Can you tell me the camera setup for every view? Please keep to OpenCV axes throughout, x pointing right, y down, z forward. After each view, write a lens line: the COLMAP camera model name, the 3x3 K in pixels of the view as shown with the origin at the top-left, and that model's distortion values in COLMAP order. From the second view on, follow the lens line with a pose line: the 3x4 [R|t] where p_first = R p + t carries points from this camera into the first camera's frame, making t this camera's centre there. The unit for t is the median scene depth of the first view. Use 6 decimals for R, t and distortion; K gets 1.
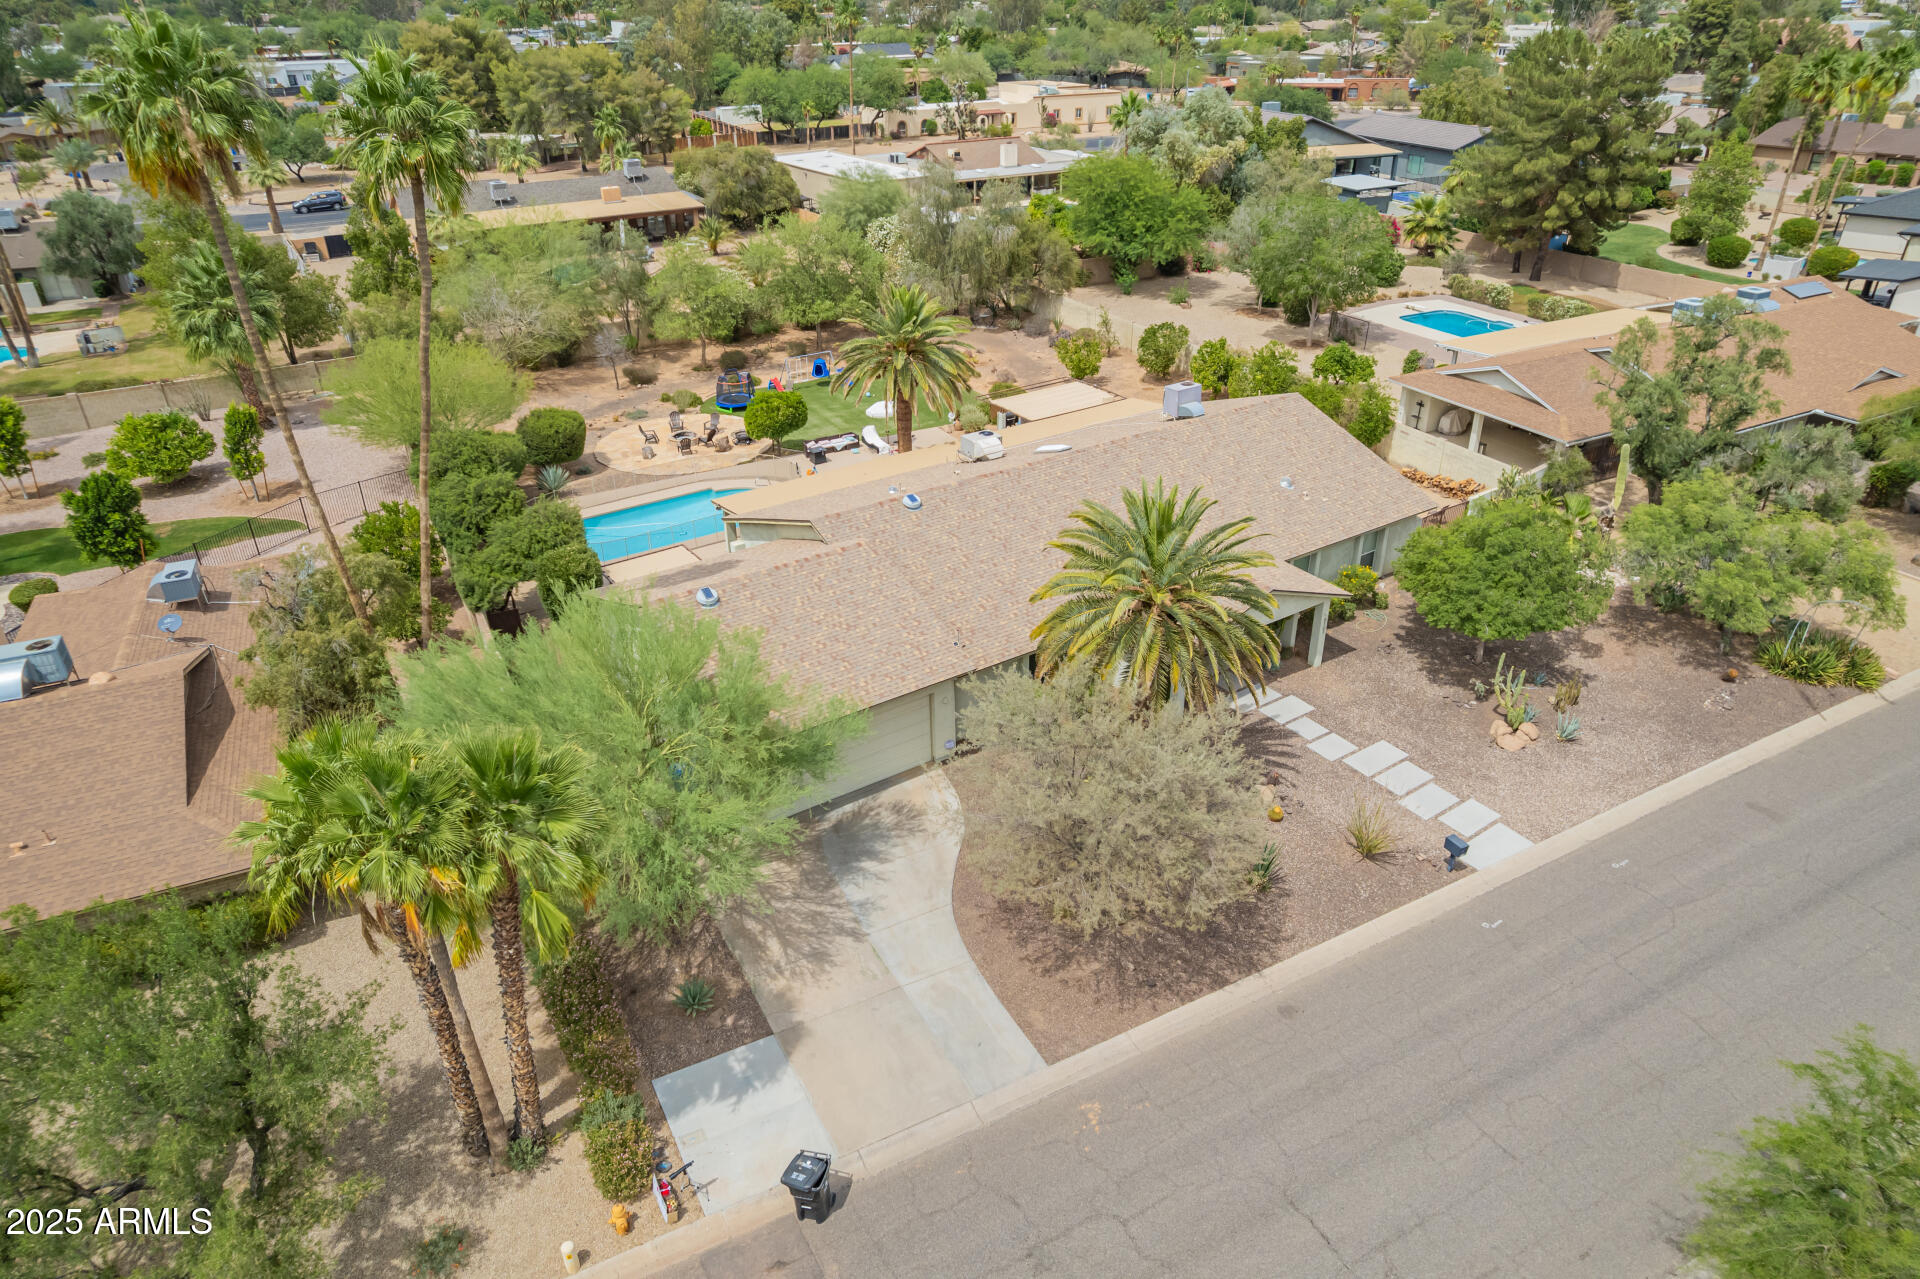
lens RADIAL K [[1231.3, 0, 964.5], [0, 1231.3, 648.7], [0, 0, 1]] dist [-0.075579, 0.068630]
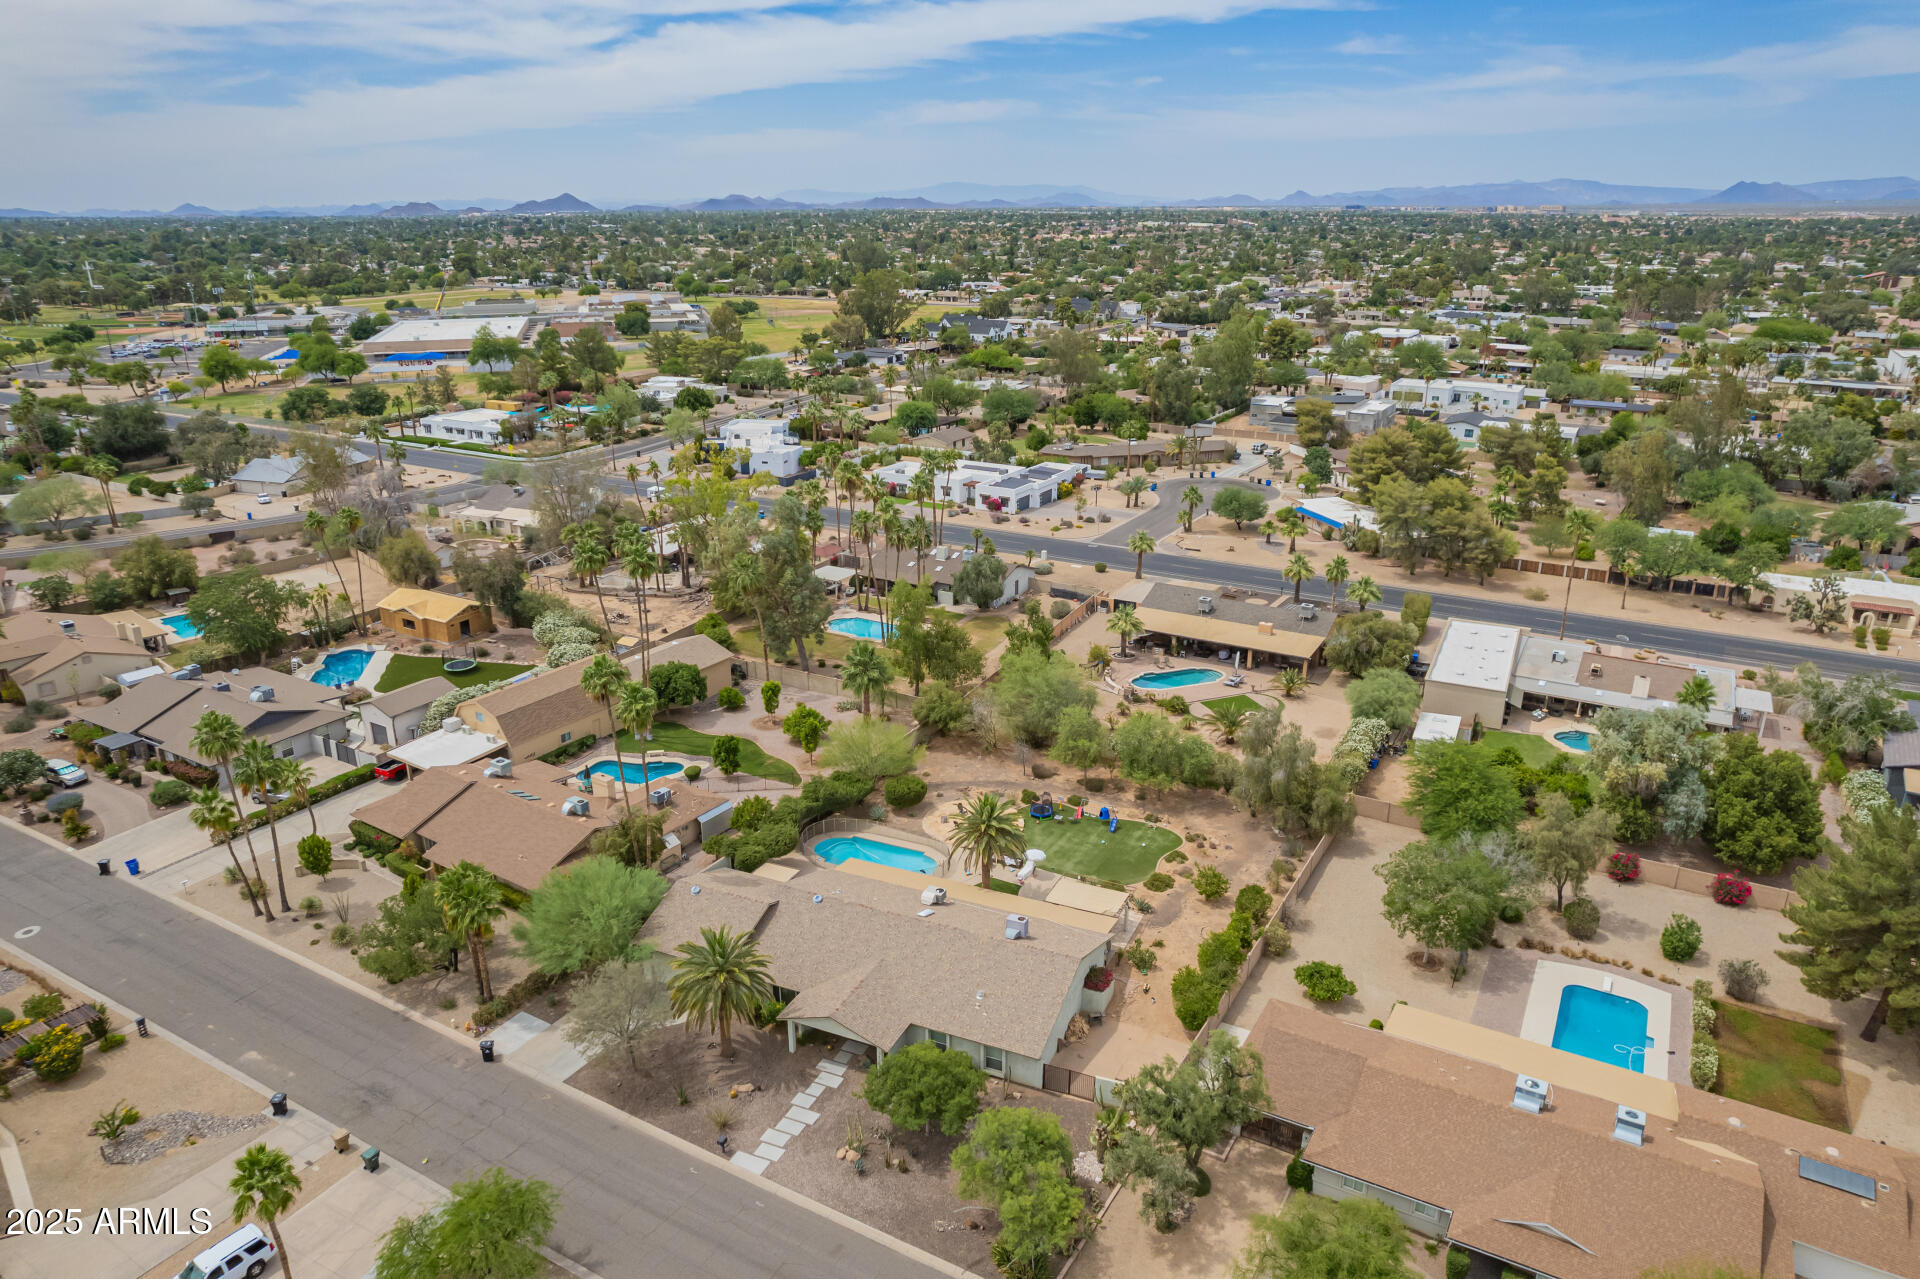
lens RADIAL K [[1261.1, 0, 960.0], [0, 1261.1, 639.5], [0, 0, 1]] dist [-0.069555, 0.060047]
pose [[0.519876, 0.293356, -0.802291, 1.219536], [-0.422544, 0.904552, 0.056943, -0.543240], [0.742419, 0.309400, 0.594211, -0.167325]]
